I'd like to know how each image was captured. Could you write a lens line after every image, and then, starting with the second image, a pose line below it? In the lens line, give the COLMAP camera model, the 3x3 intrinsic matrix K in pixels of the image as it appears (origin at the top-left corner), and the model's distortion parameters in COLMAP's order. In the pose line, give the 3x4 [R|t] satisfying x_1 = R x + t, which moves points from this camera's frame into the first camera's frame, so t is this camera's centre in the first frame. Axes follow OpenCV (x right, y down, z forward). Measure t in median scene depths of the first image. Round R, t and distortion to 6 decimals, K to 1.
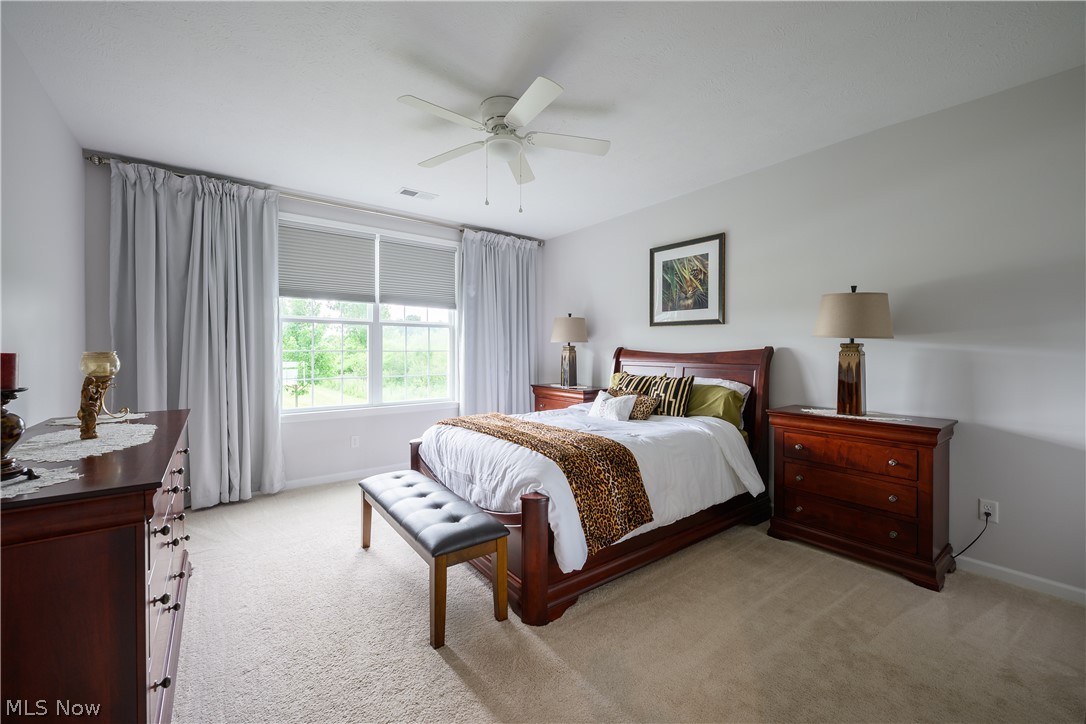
lens RADIAL K [[432.2, 0, 541.1], [0, 432.2, 352.8], [0, 0, 1]] dist [0.000047, -0.000396]
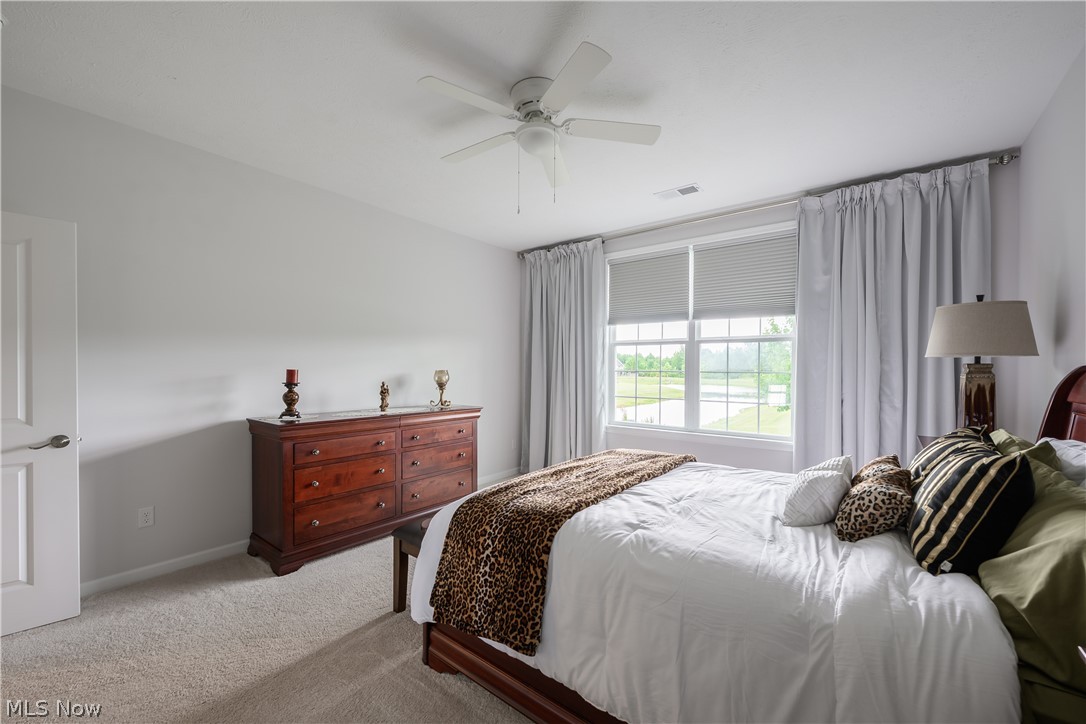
lens RADIAL K [[432.2, 0, 537.7], [0, 432.2, 371.1], [0, 0, 1]] dist [0.000047, -0.000396]
pose [[0.252157, 0.006362, -0.967665, 0.534955], [-0.014707, 0.999888, 0.002742, -0.002562], [0.967575, 0.013540, 0.252222, 0.552611]]
